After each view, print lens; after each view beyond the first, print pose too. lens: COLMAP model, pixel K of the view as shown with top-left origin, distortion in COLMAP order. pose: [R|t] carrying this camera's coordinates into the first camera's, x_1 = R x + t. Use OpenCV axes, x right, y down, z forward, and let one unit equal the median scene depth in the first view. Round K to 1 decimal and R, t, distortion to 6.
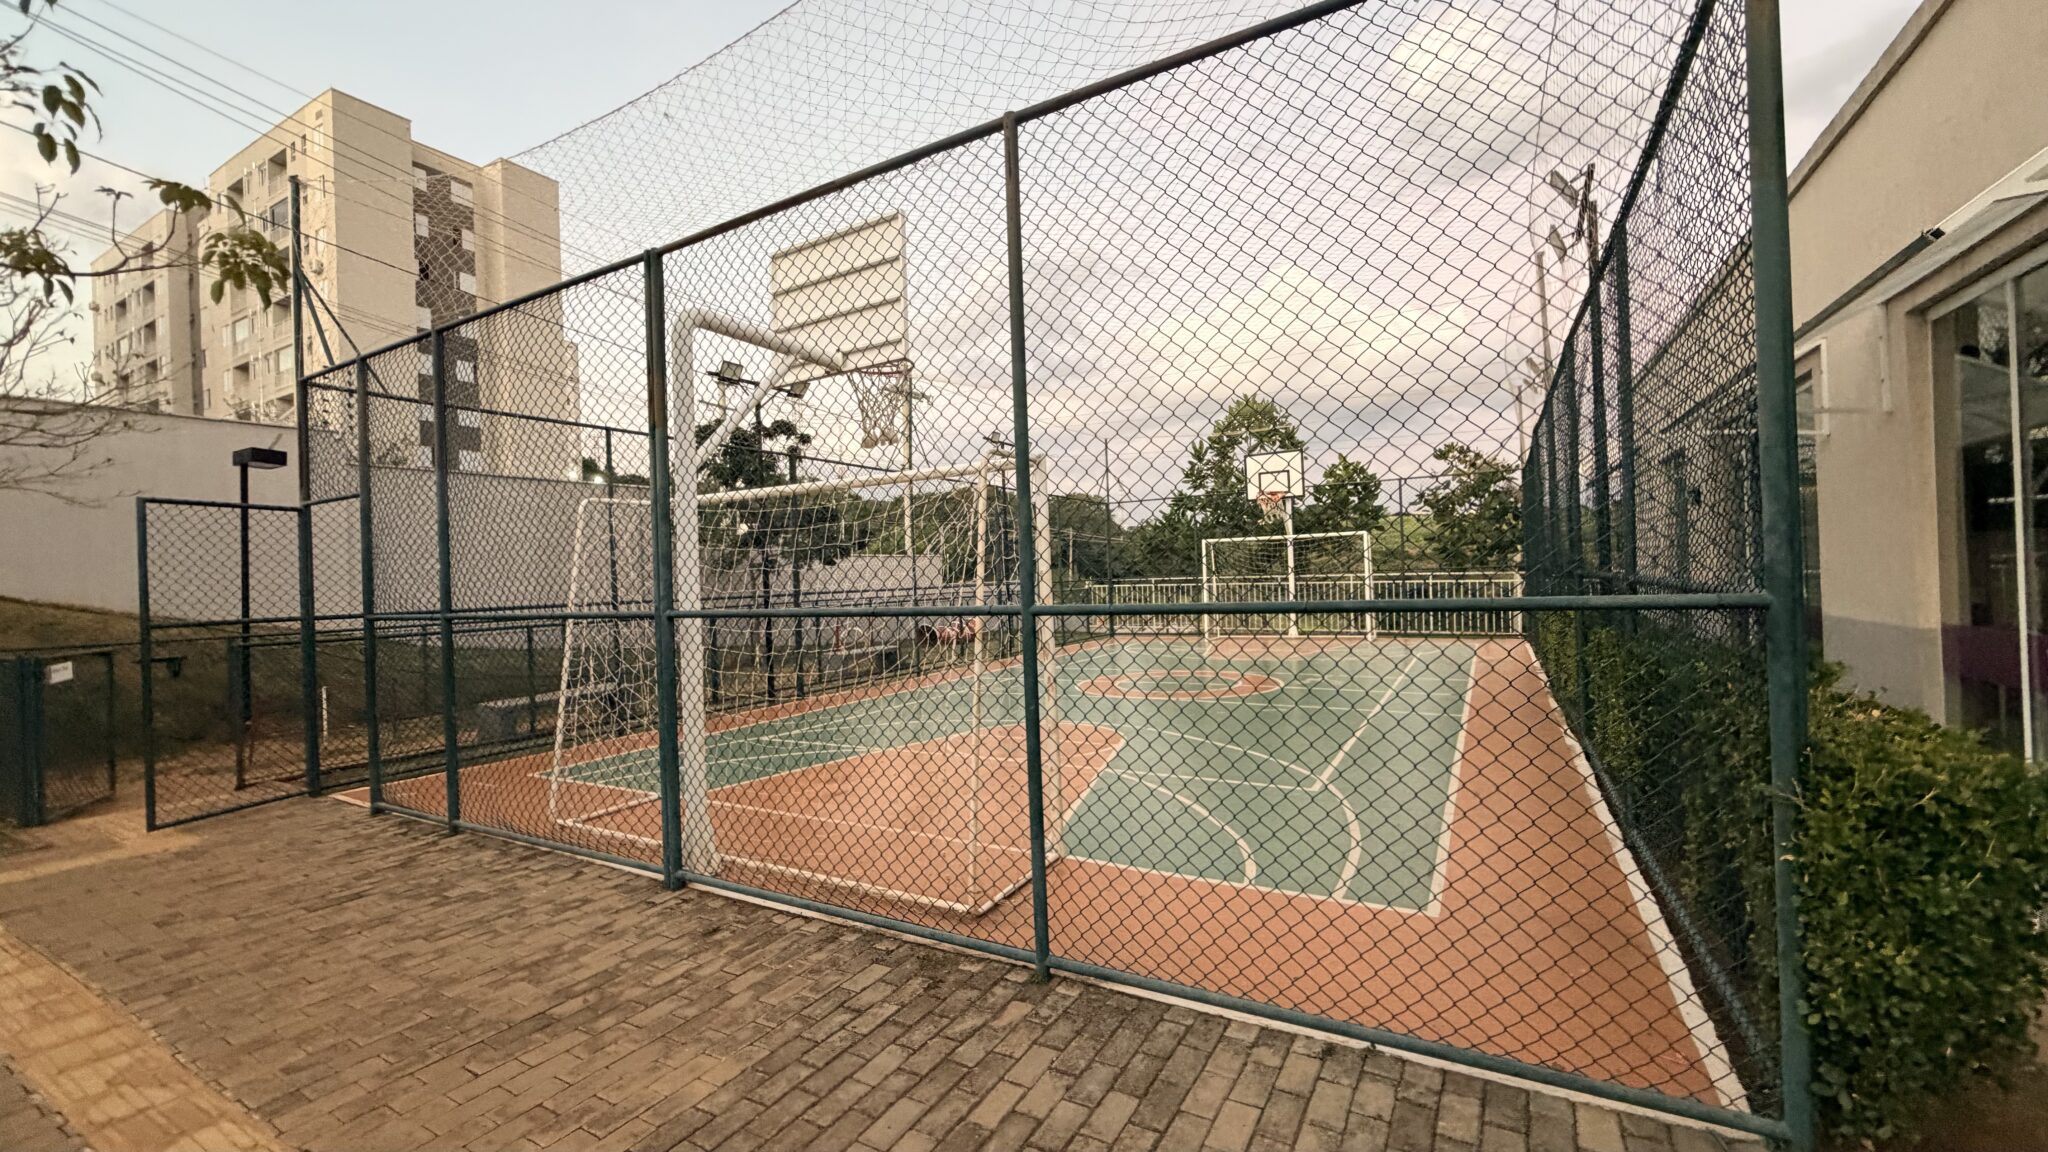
lens RADIAL K [[816.4, 0, 1009.7], [0, 816.4, 579.7], [0, 0, 1]] dist [0.001637, -0.000172]
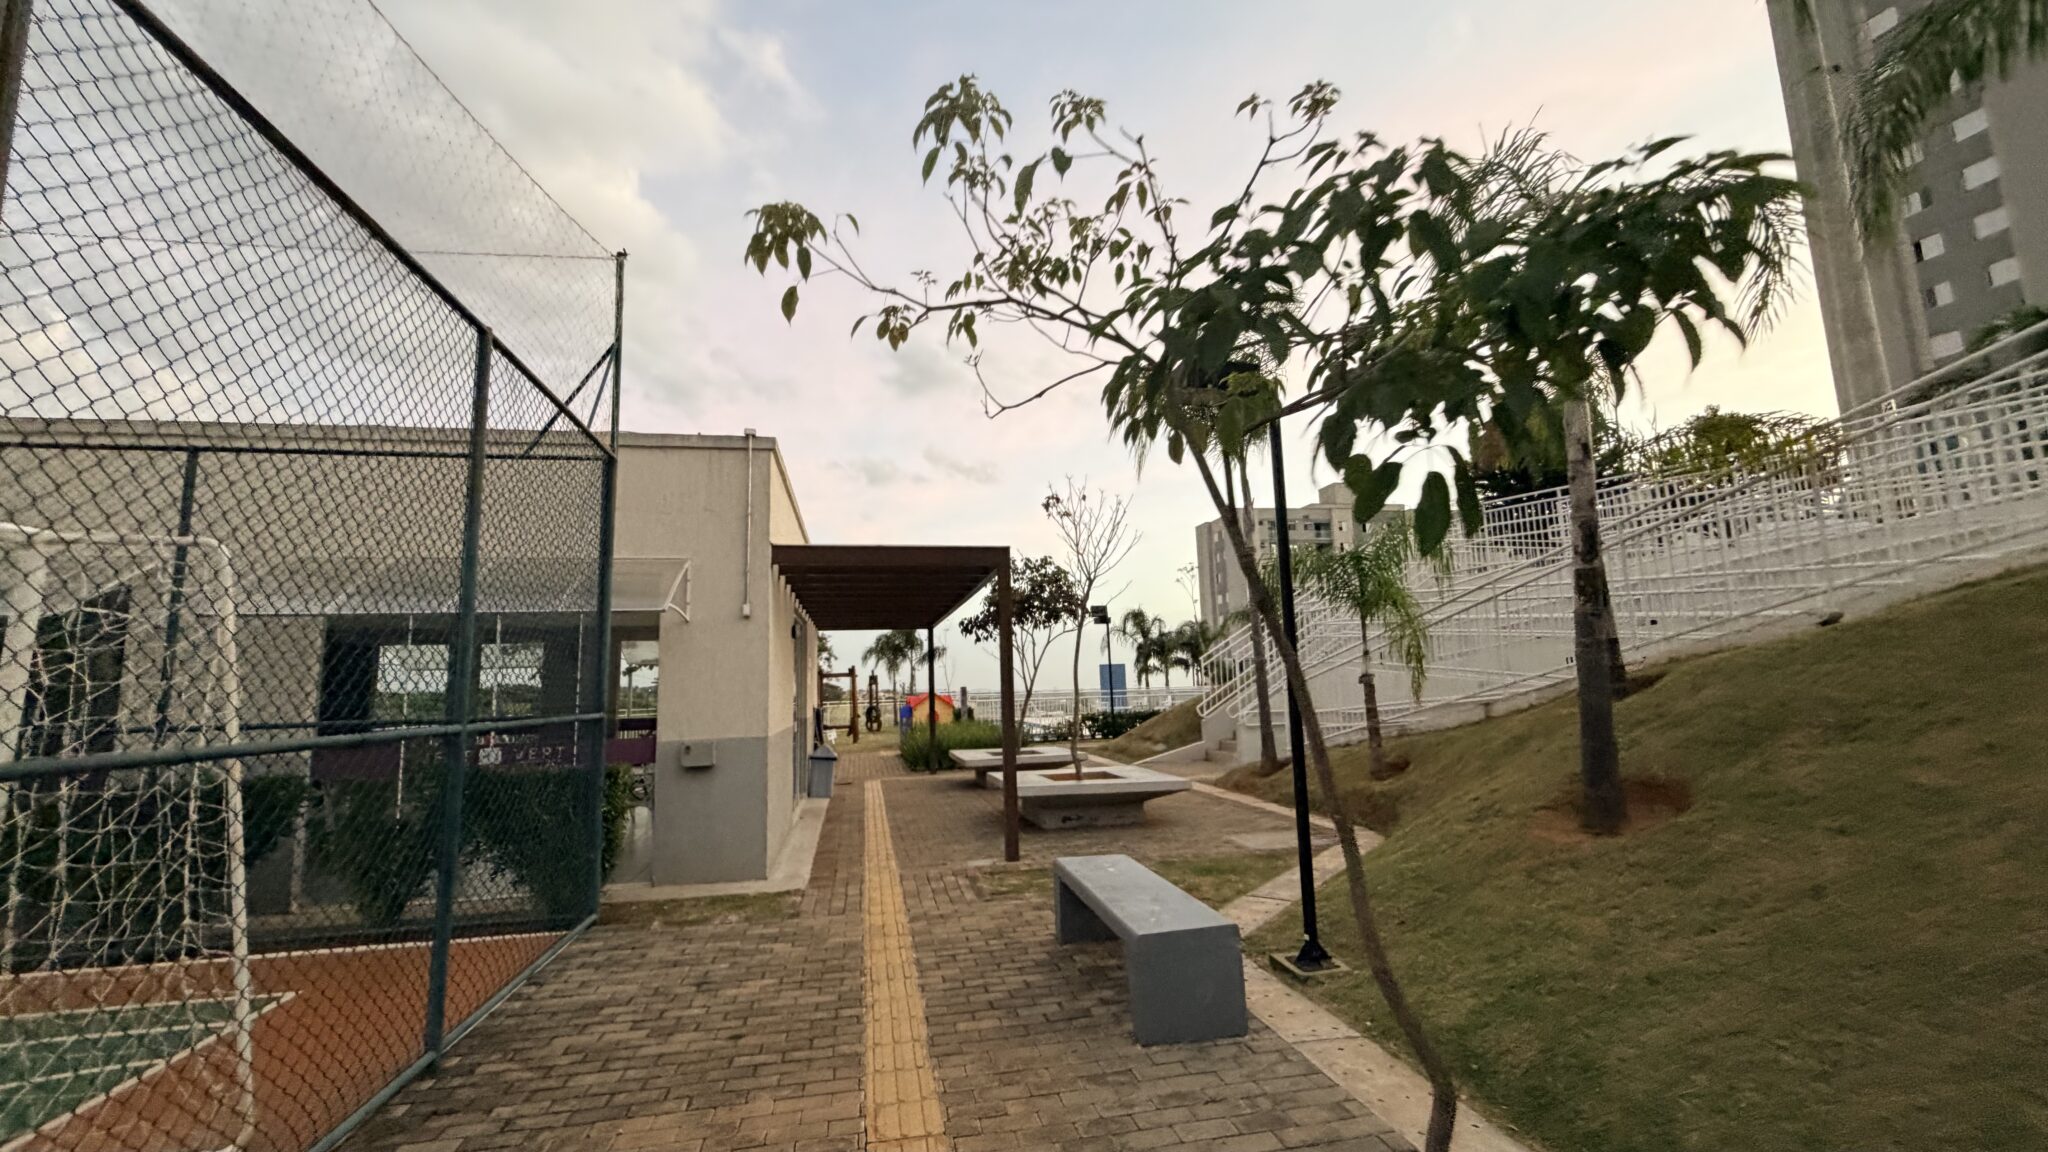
lens RADIAL K [[819.3, 0, 1019.3], [0, 819.3, 572.2], [0, 0, 1]] dist [-0.002496, -0.000085]
pose [[-0.659113, 0.144791, 0.737974, -1.686393], [0.035760, 0.986215, -0.161558, 0.023828], [-0.751193, -0.080095, -0.655205, 1.404946]]
